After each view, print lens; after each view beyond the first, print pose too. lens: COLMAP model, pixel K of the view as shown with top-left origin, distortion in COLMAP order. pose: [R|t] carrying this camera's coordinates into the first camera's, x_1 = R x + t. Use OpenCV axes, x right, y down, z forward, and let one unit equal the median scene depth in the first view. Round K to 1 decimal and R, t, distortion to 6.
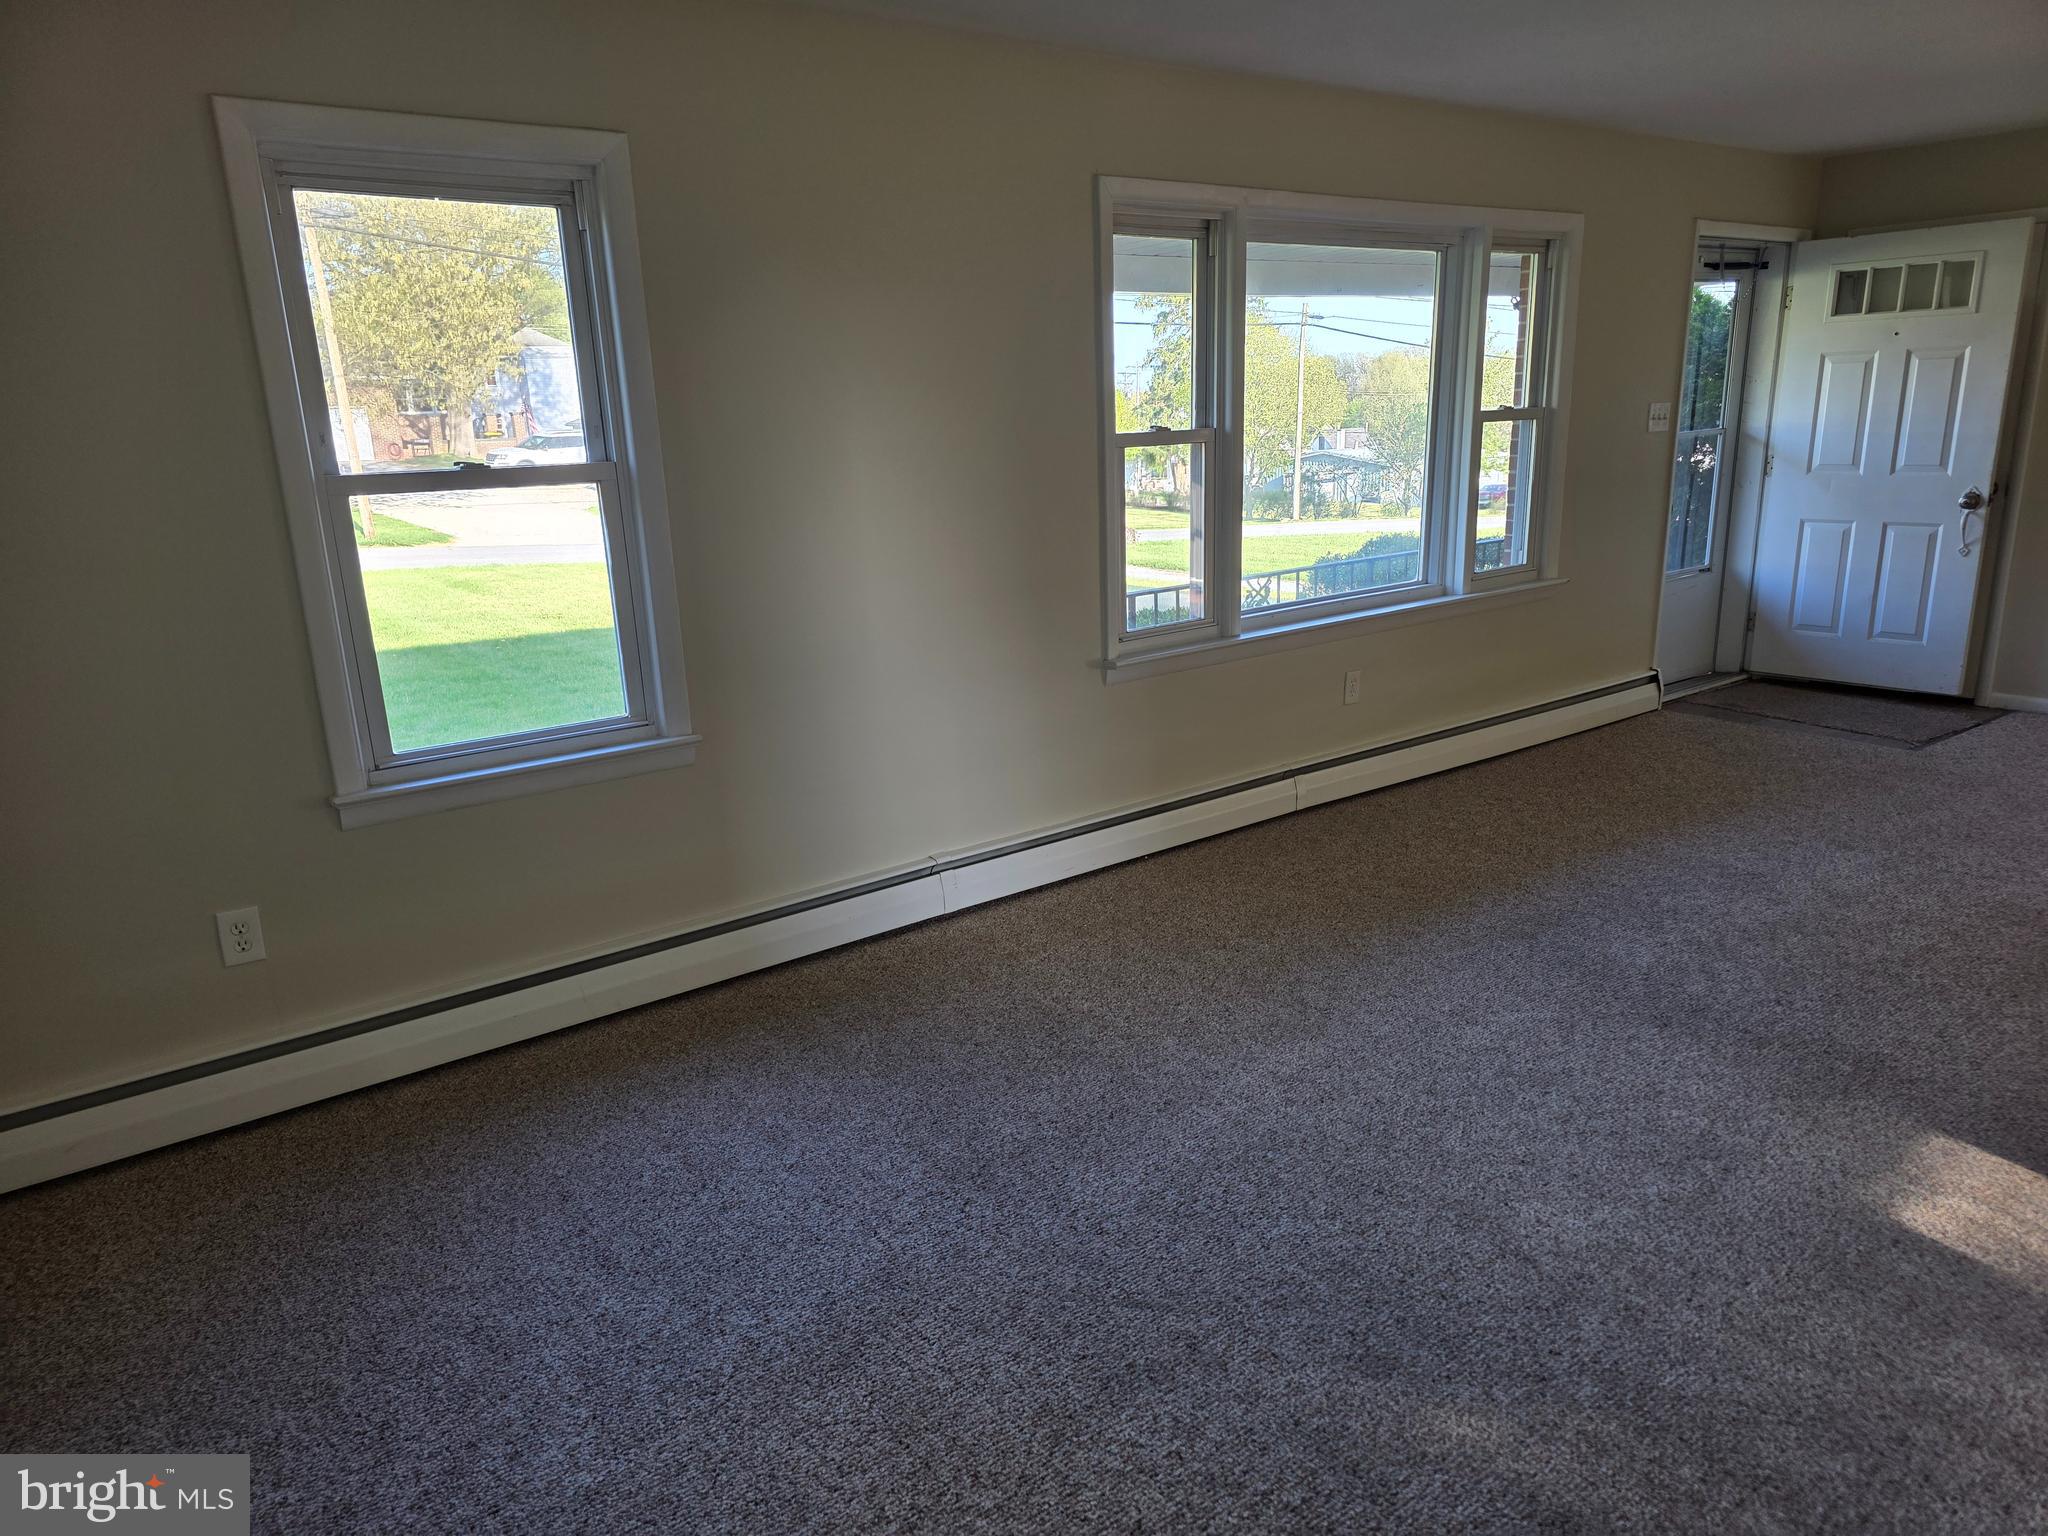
lens RADIAL K [[1389.4, 0, 1015.6], [0, 1389.4, 774.4], [0, 0, 1]] dist [0.052310, -0.034110]
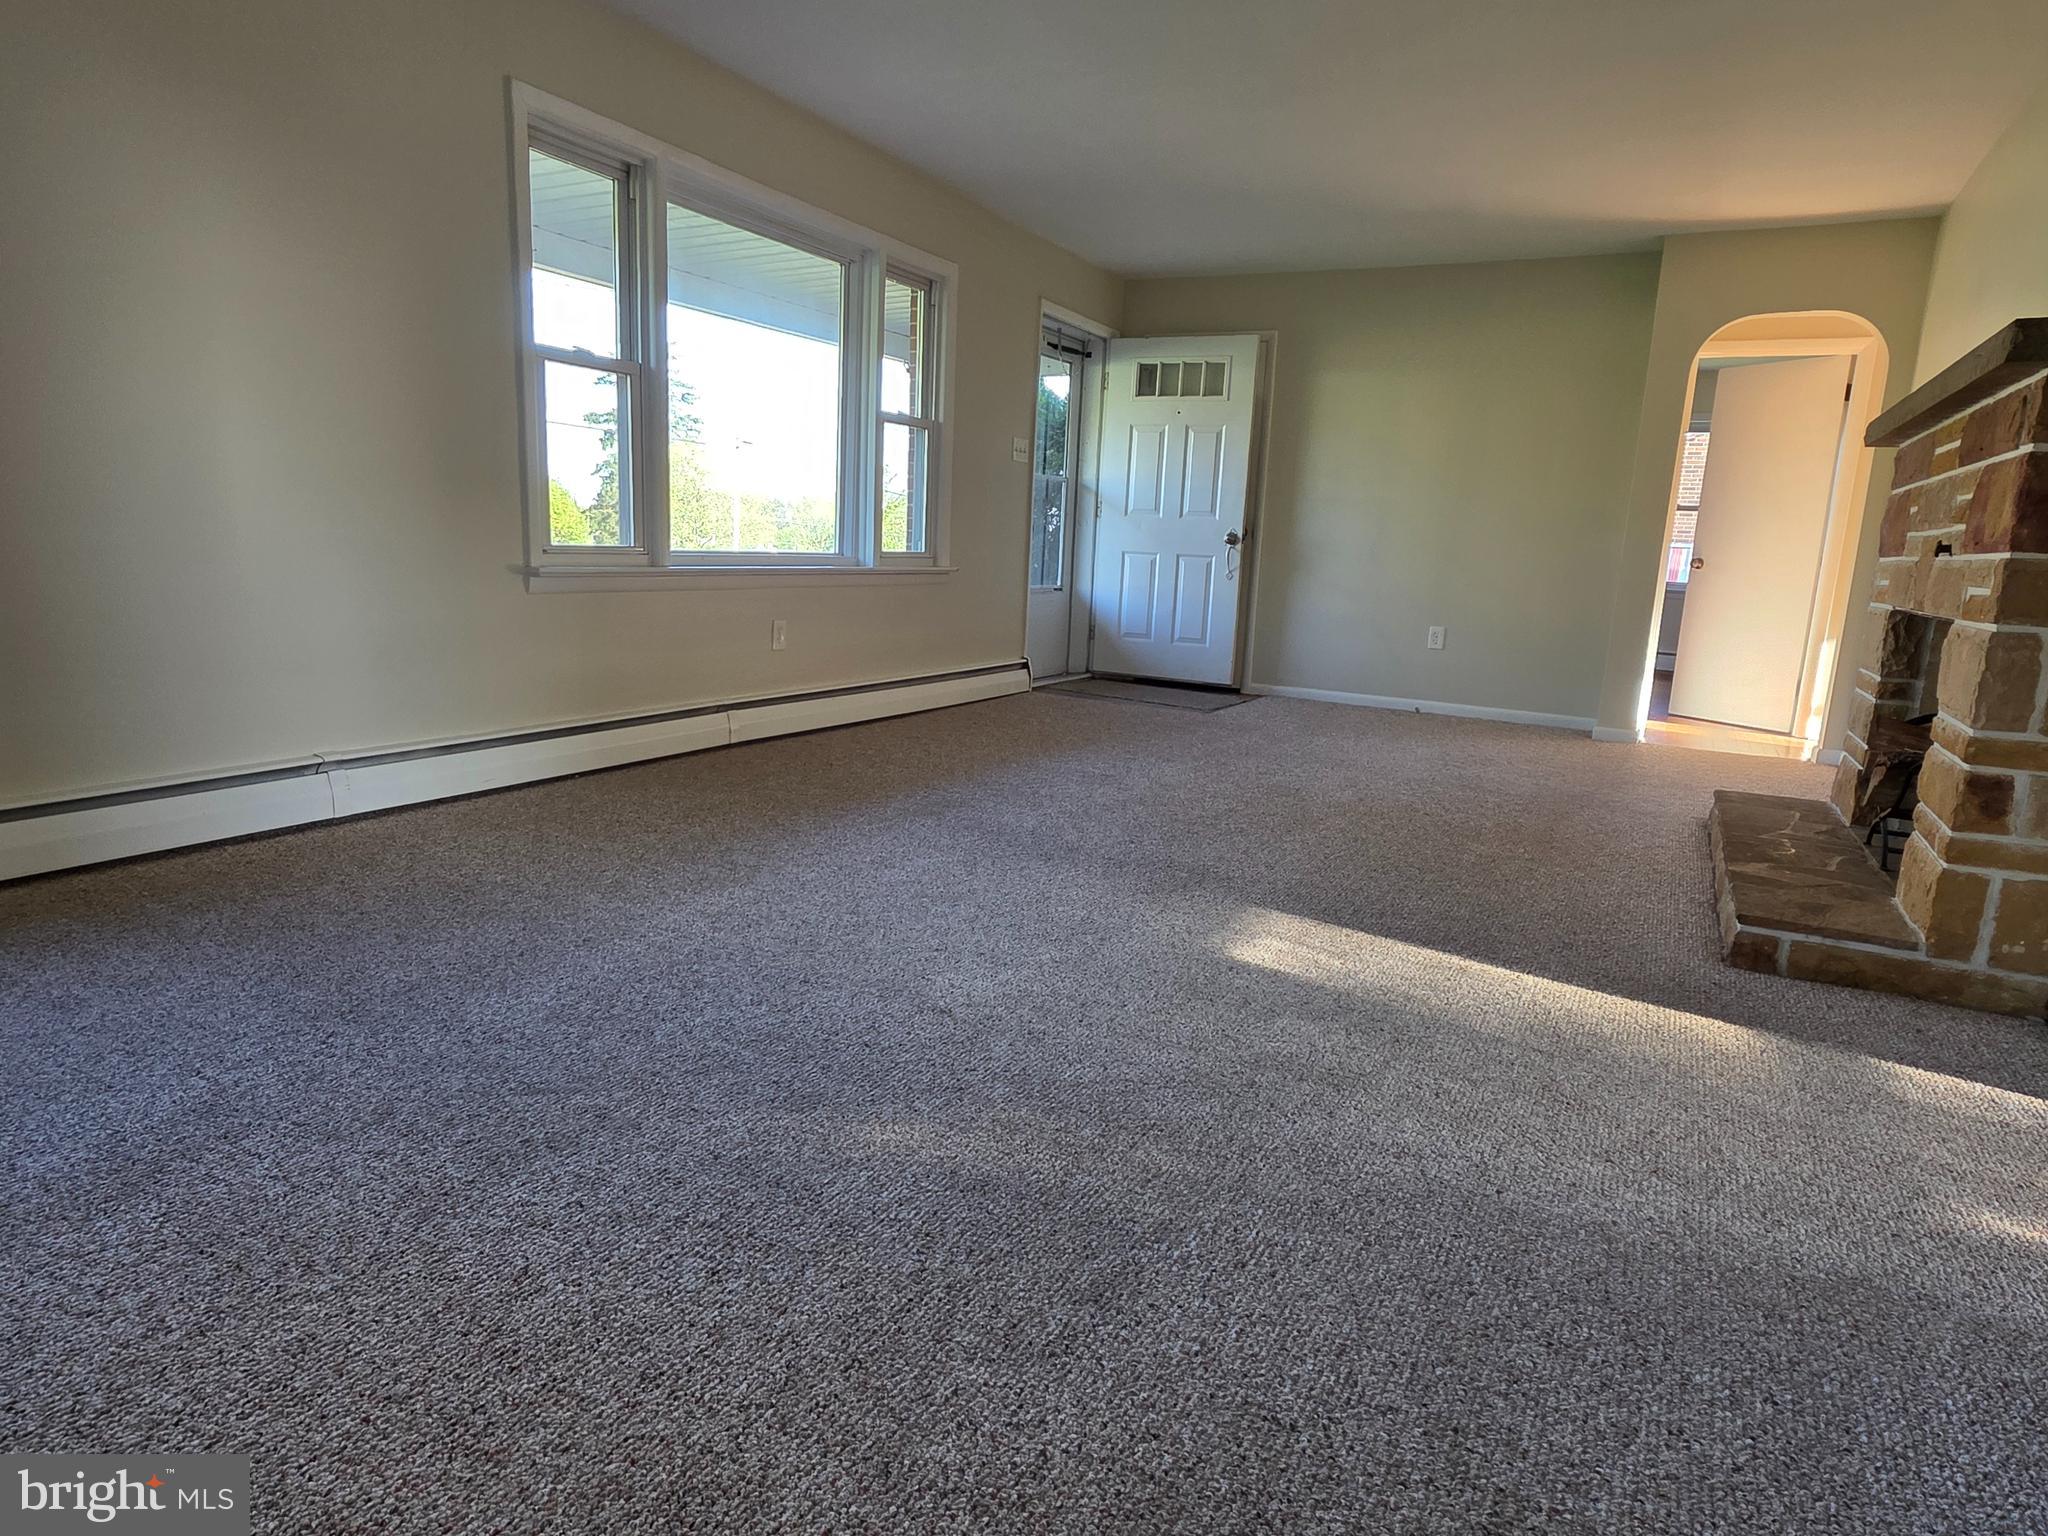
lens RADIAL K [[1206.0, 0, 1043.7], [0, 1206.0, 765.5], [0, 0, 1]] dist [0.012571, -0.008913]
pose [[0.902731, -0.006436, 0.430157, 0.030023], [0.037938, 0.997183, -0.064698, 0.148745], [-0.428529, 0.074724, 0.900433, 0.094247]]
